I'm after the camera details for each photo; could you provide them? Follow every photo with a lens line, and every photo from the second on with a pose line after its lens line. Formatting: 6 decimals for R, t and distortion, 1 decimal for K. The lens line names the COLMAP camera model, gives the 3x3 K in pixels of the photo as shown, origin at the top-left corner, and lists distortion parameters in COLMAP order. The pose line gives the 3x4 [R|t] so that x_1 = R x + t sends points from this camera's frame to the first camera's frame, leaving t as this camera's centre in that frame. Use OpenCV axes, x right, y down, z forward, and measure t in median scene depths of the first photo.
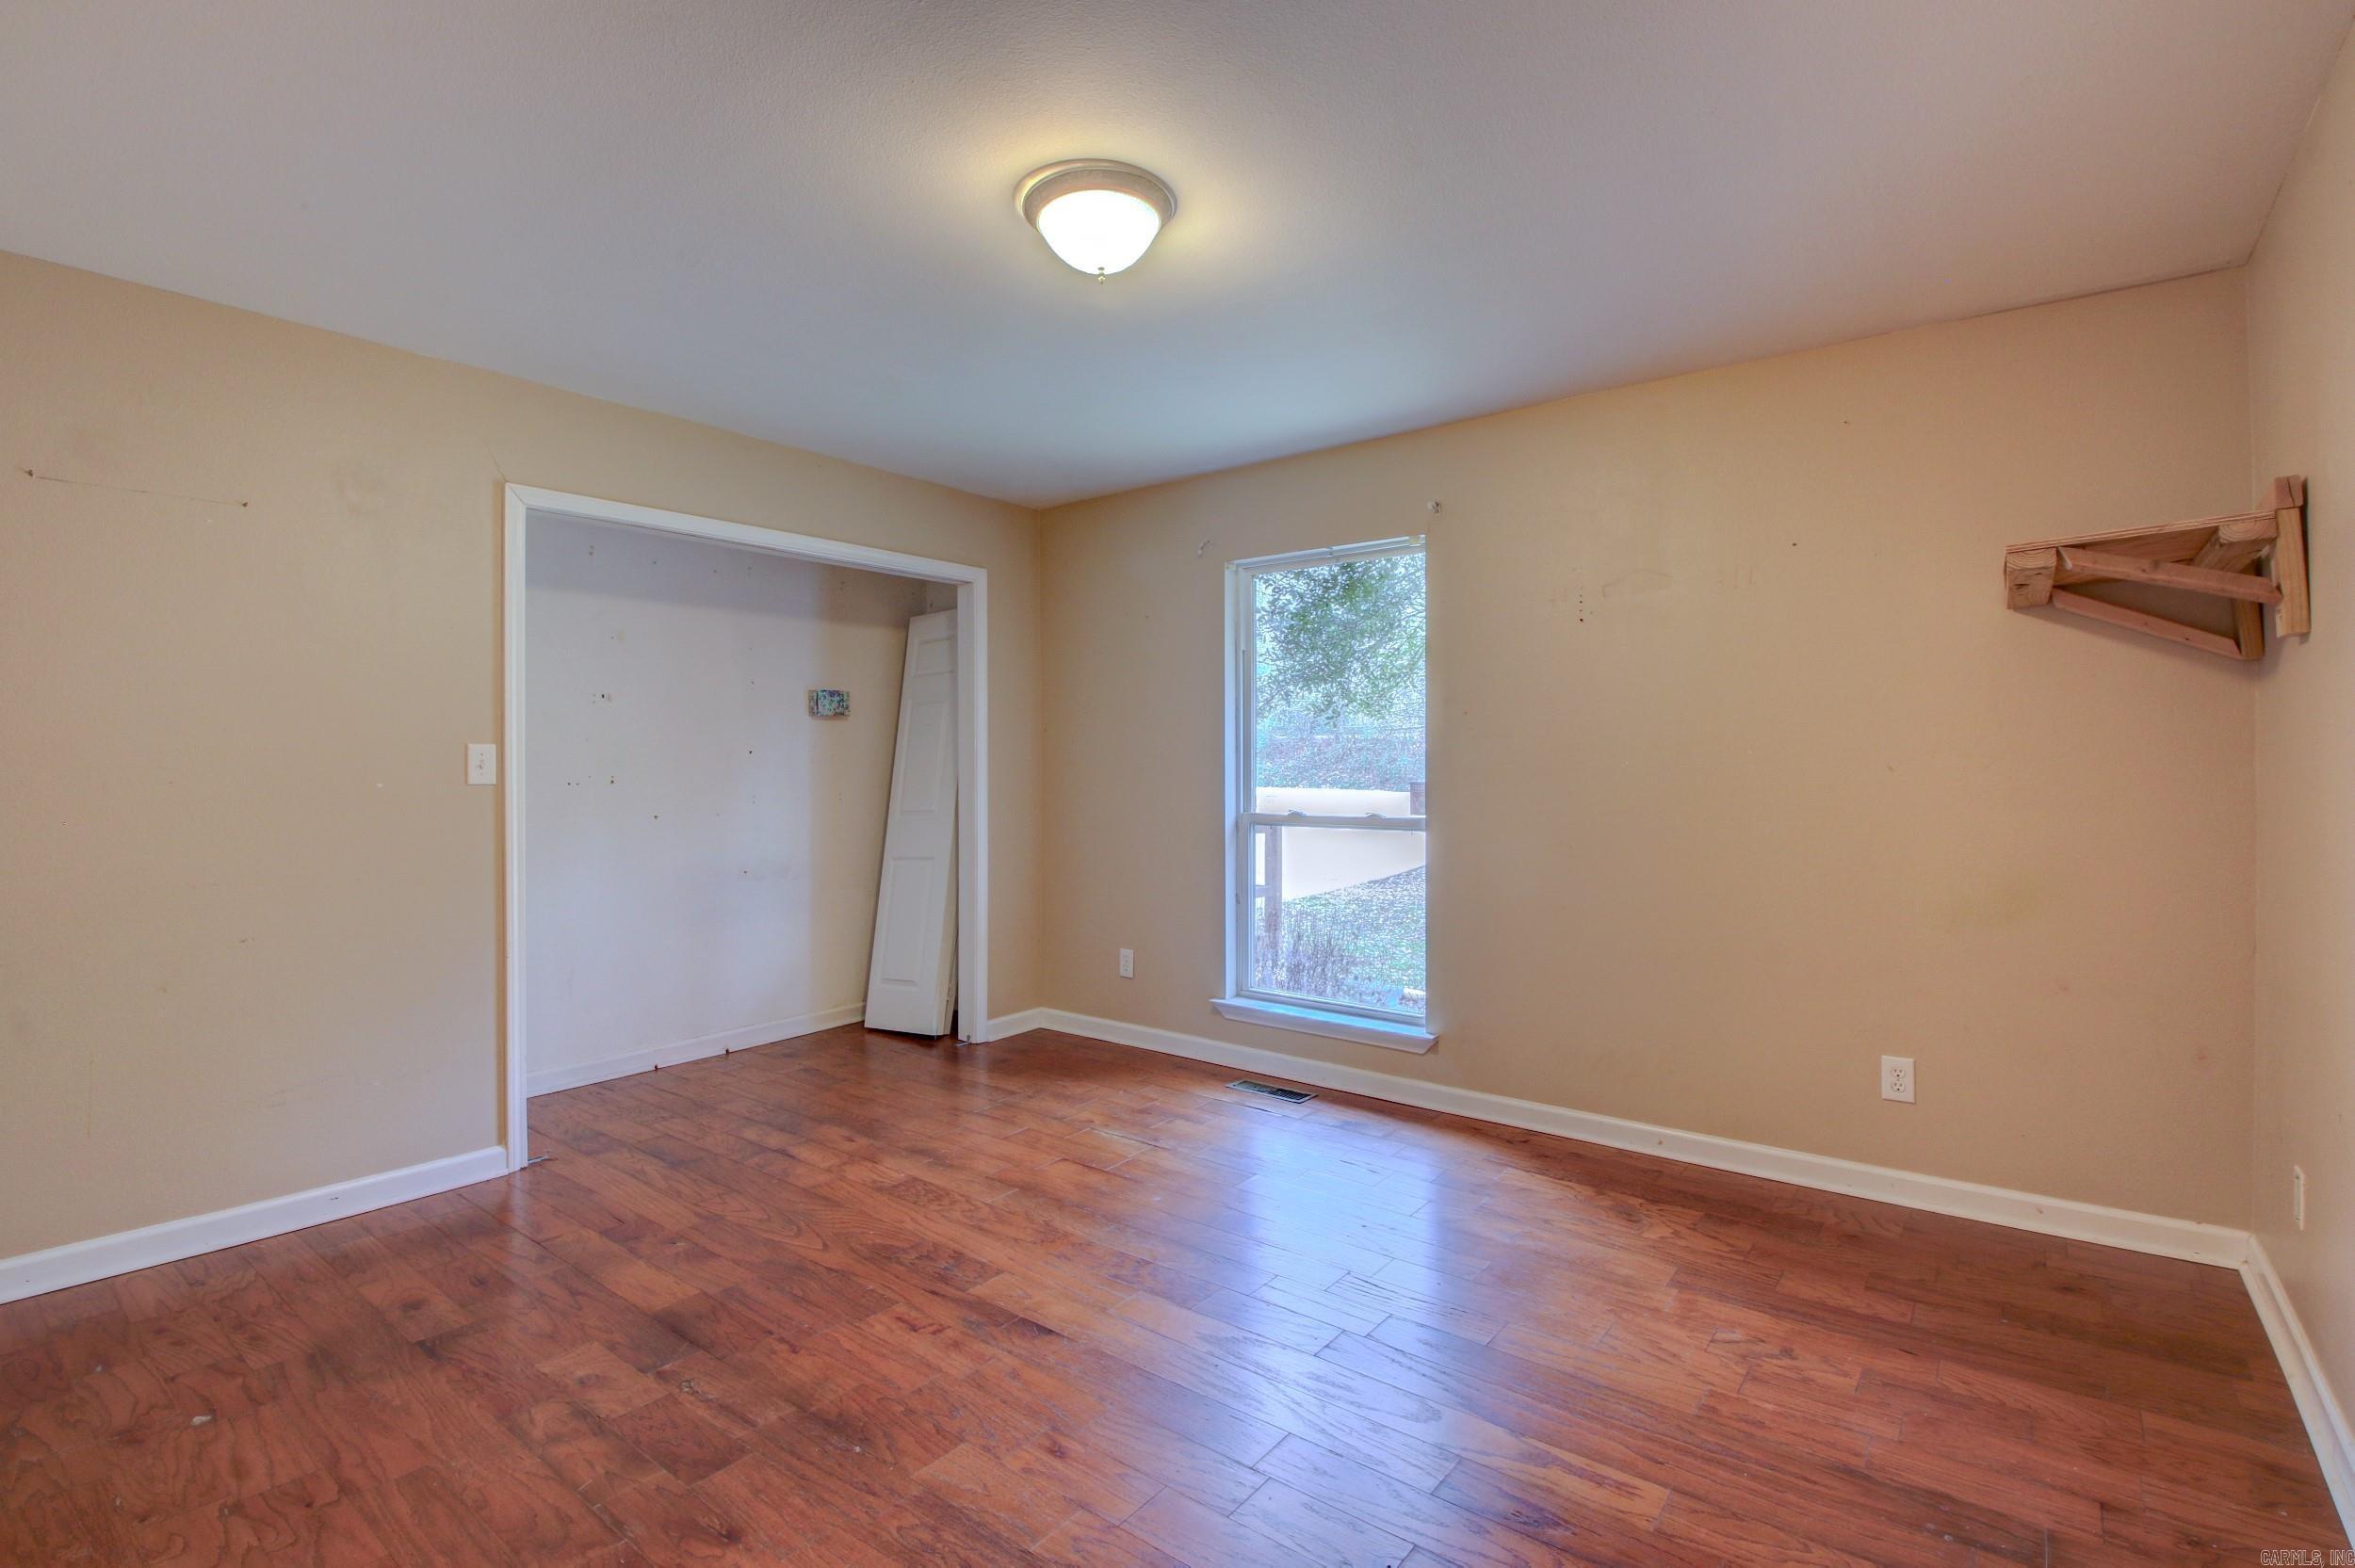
lens RADIAL K [[1086.7, 0, 1181.9], [0, 1086.7, 772.4], [0, 0, 1]] dist [0.010853, -0.020715]
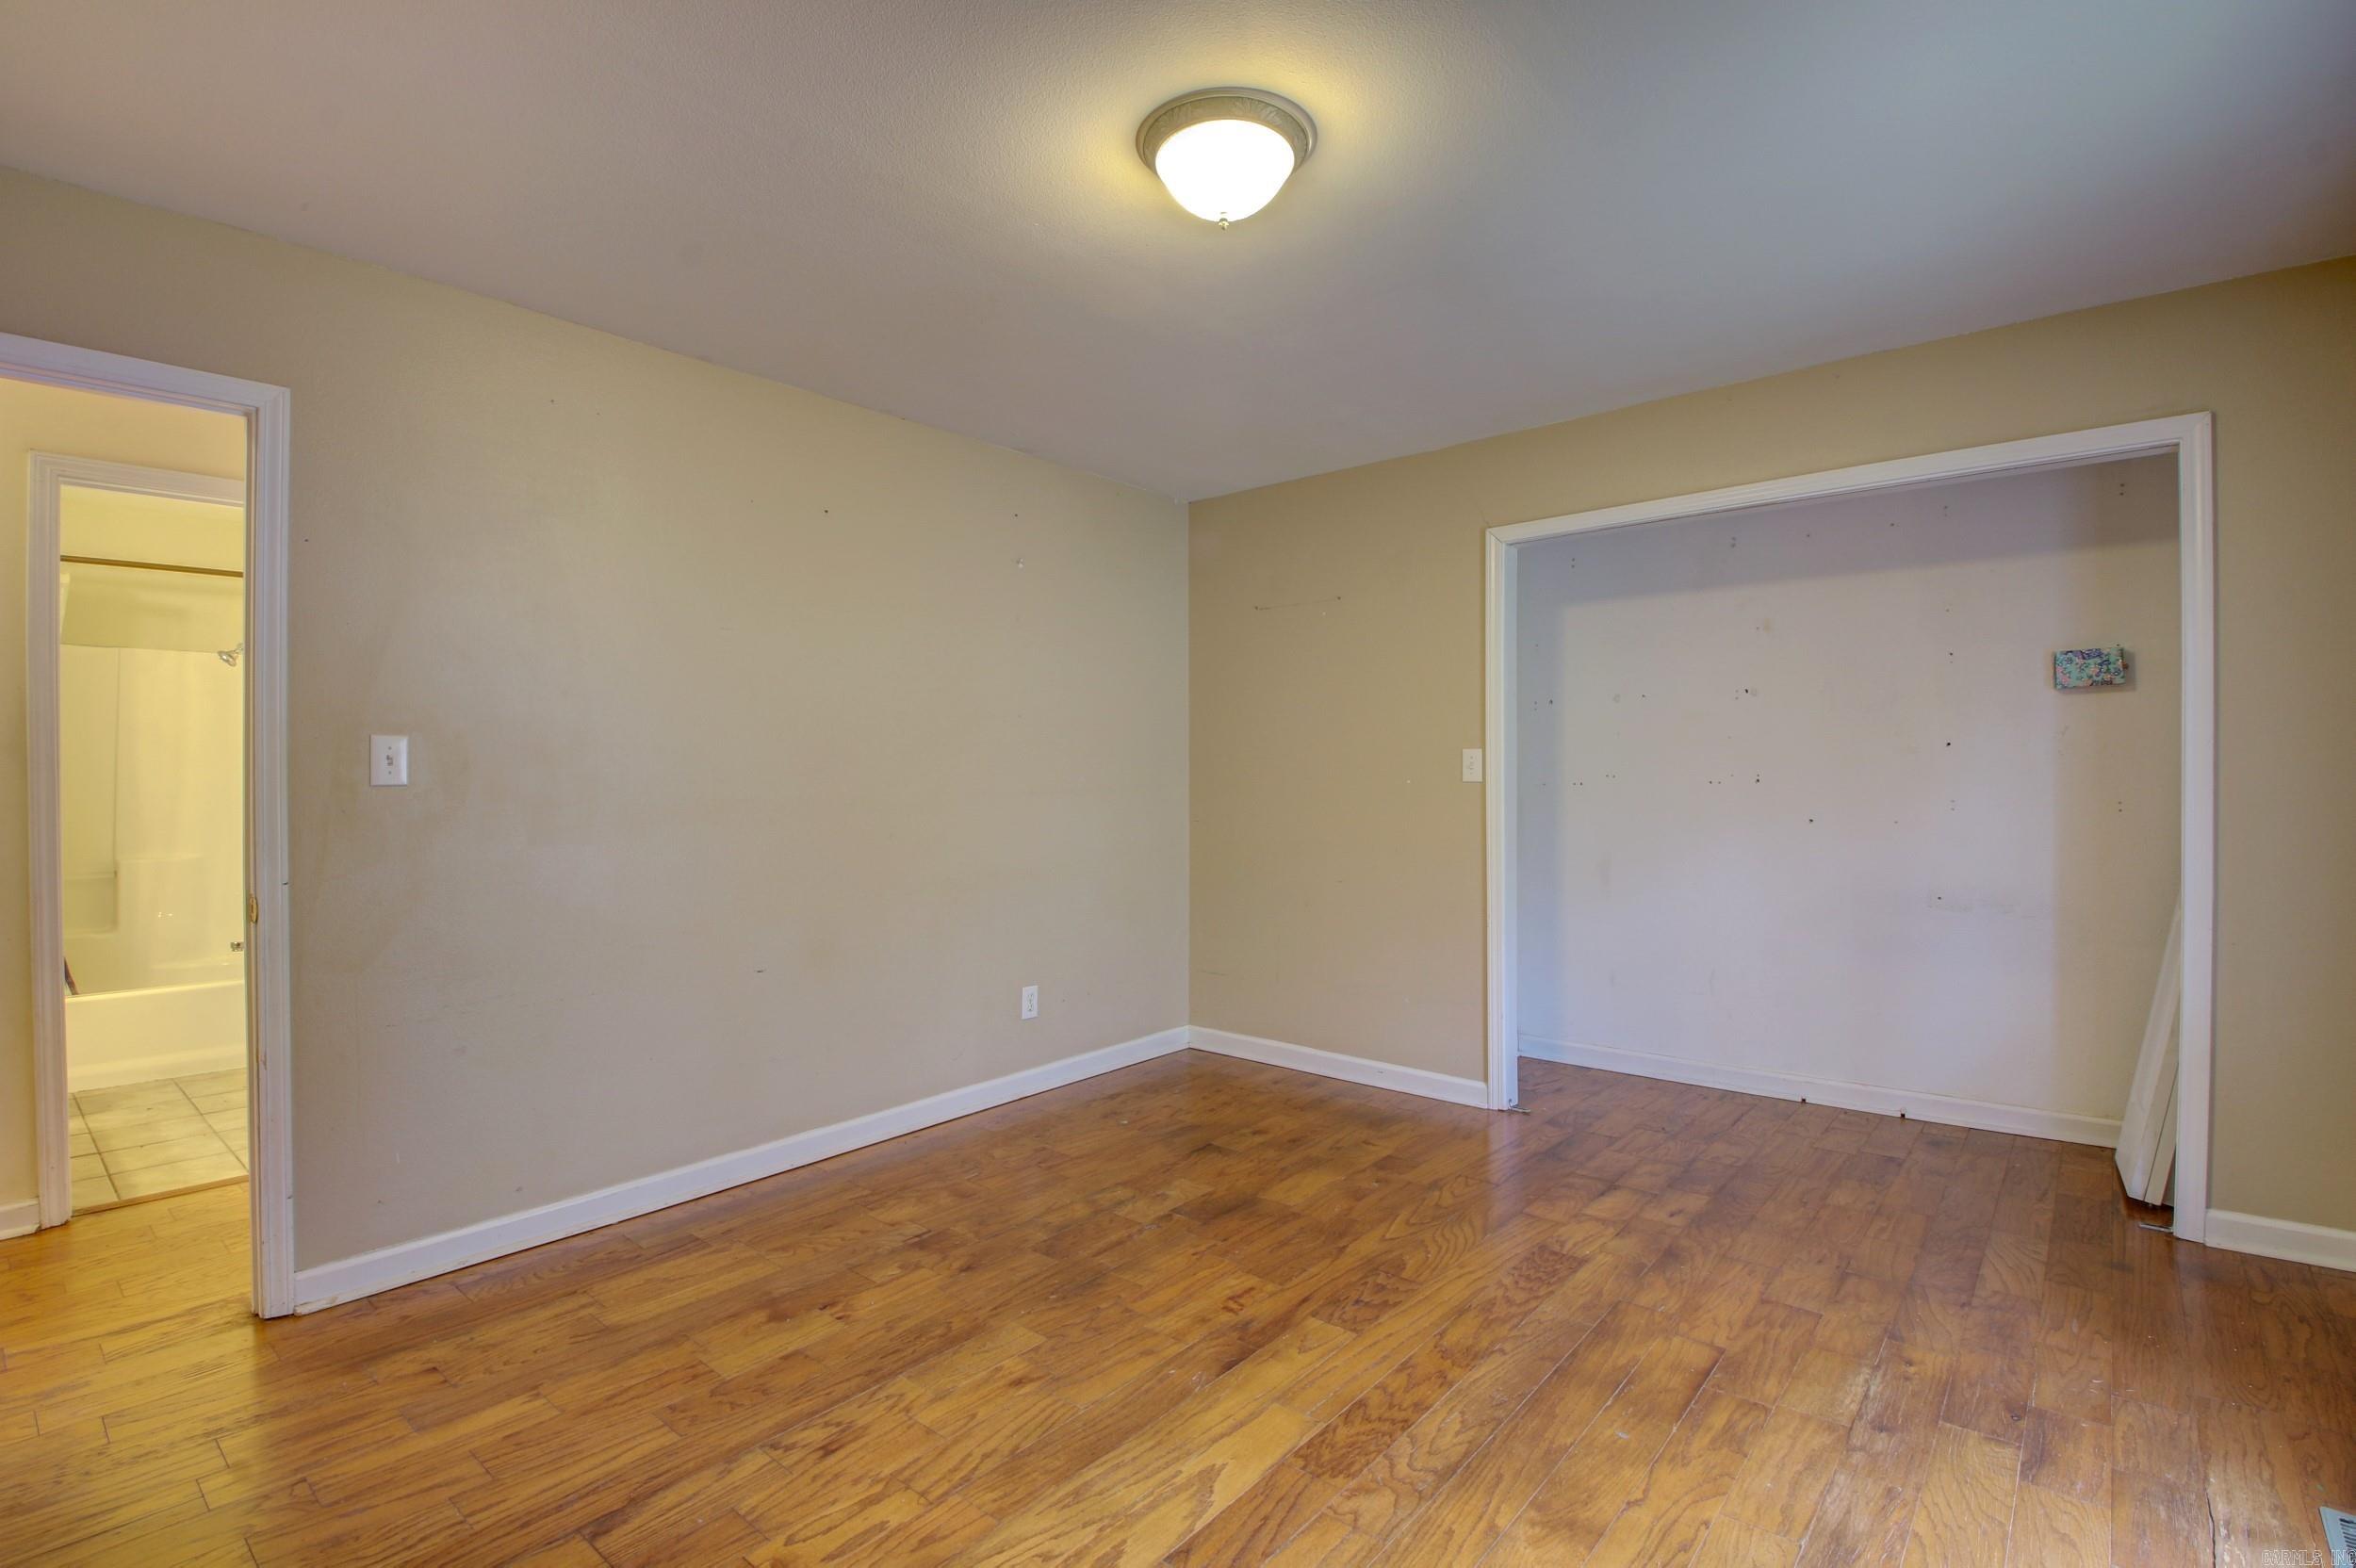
lens RADIAL K [[1087.3, 0, 1182.4], [0, 1087.3, 772.4], [0, 0, 1]] dist [0.010853, -0.020715]
pose [[-0.038424, 0.001008, -0.999261, 0.608825], [0.004692, 0.999989, 0.000829, -0.002439], [0.999251, -0.004657, -0.038428, 0.739919]]
